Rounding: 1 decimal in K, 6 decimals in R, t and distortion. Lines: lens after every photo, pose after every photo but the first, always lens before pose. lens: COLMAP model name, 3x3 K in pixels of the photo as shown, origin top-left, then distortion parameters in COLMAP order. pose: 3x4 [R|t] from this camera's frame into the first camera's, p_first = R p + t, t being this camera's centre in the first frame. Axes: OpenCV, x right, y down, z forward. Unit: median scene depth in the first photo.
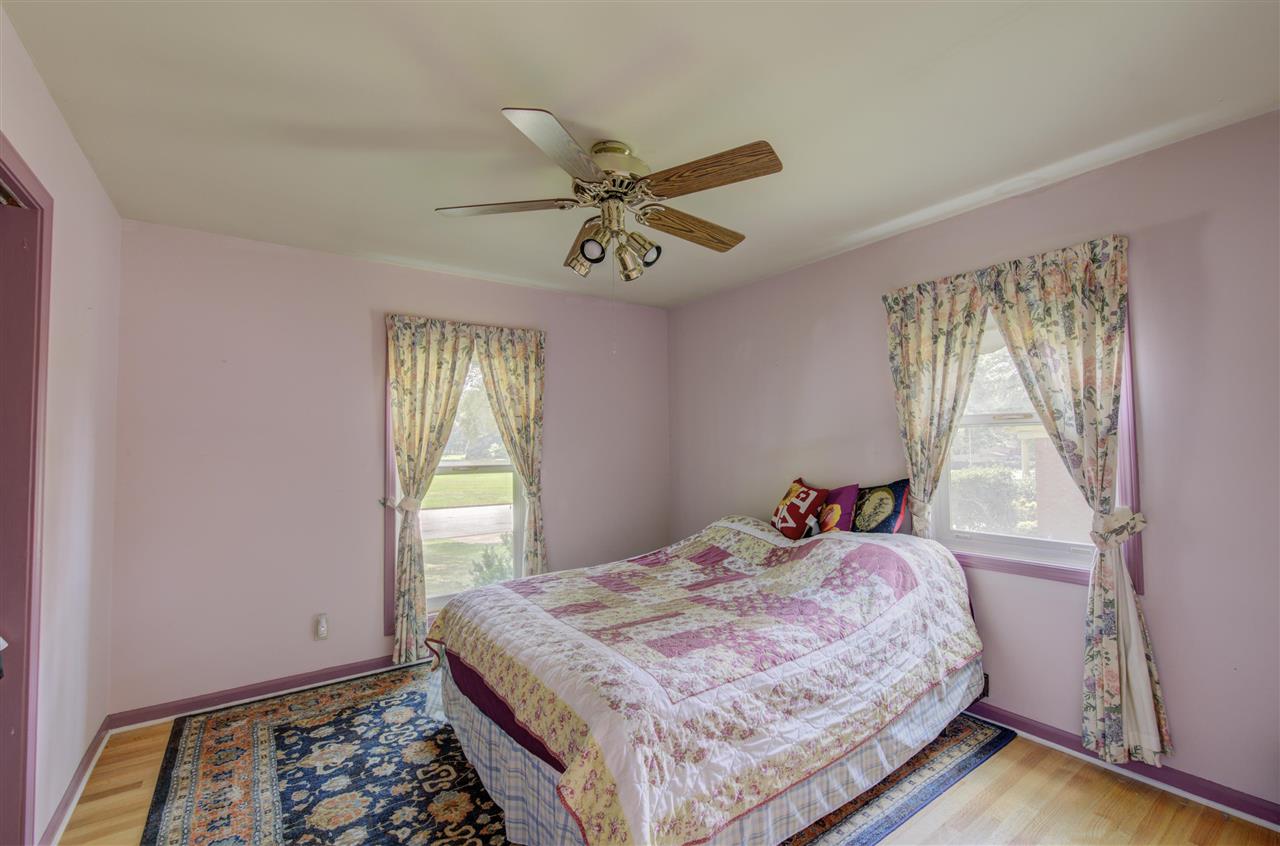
lens RADIAL K [[547.5, 0, 644.0], [0, 547.5, 425.8], [0, 0, 1]] dist [-0.000384, 0.000802]
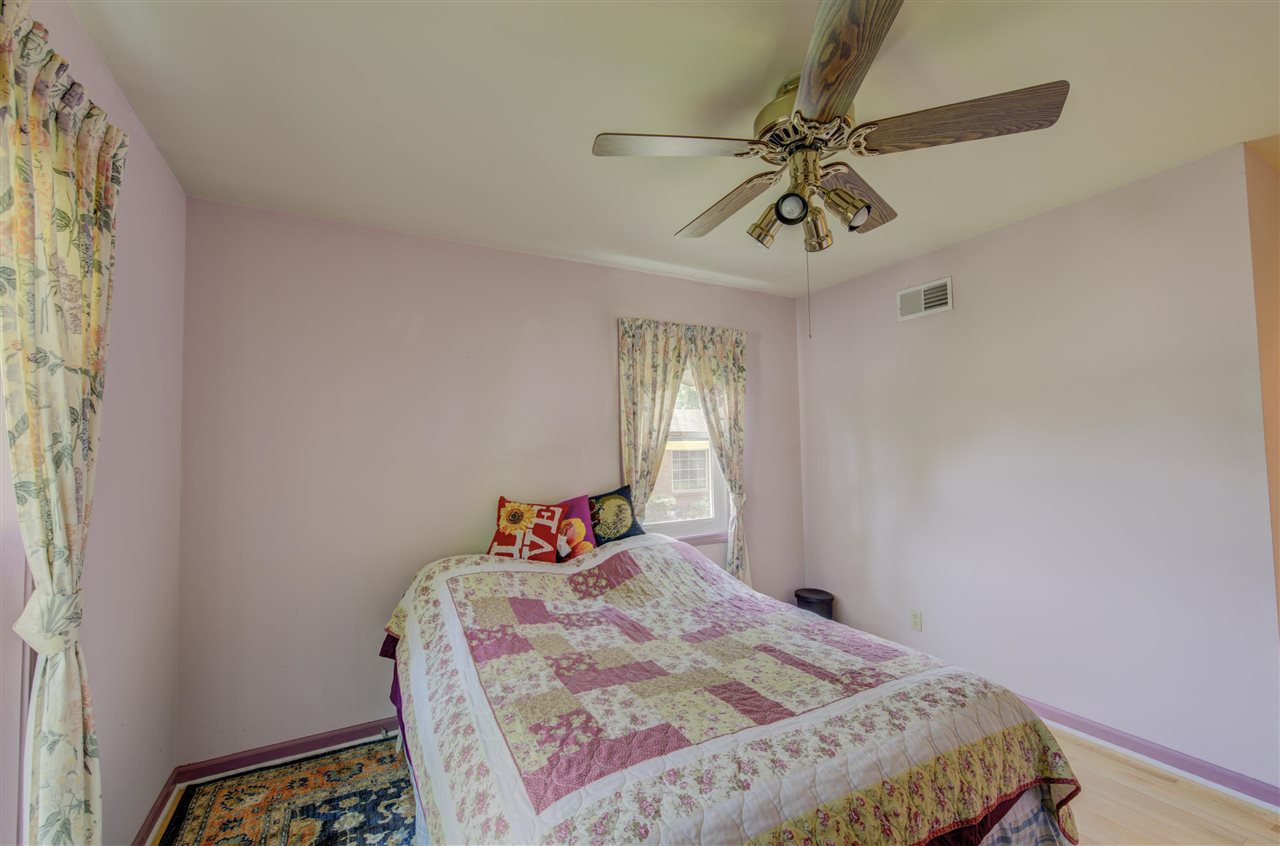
lens RADIAL K [[547.5, 0, 643.4], [0, 547.5, 427.3], [0, 0, 1]] dist [-0.000384, 0.000802]
pose [[0.097414, 0.054278, 0.993763, -0.707202], [-0.018222, 0.998442, -0.052747, 0.040277], [-0.995077, -0.012970, 0.098252, 0.942317]]
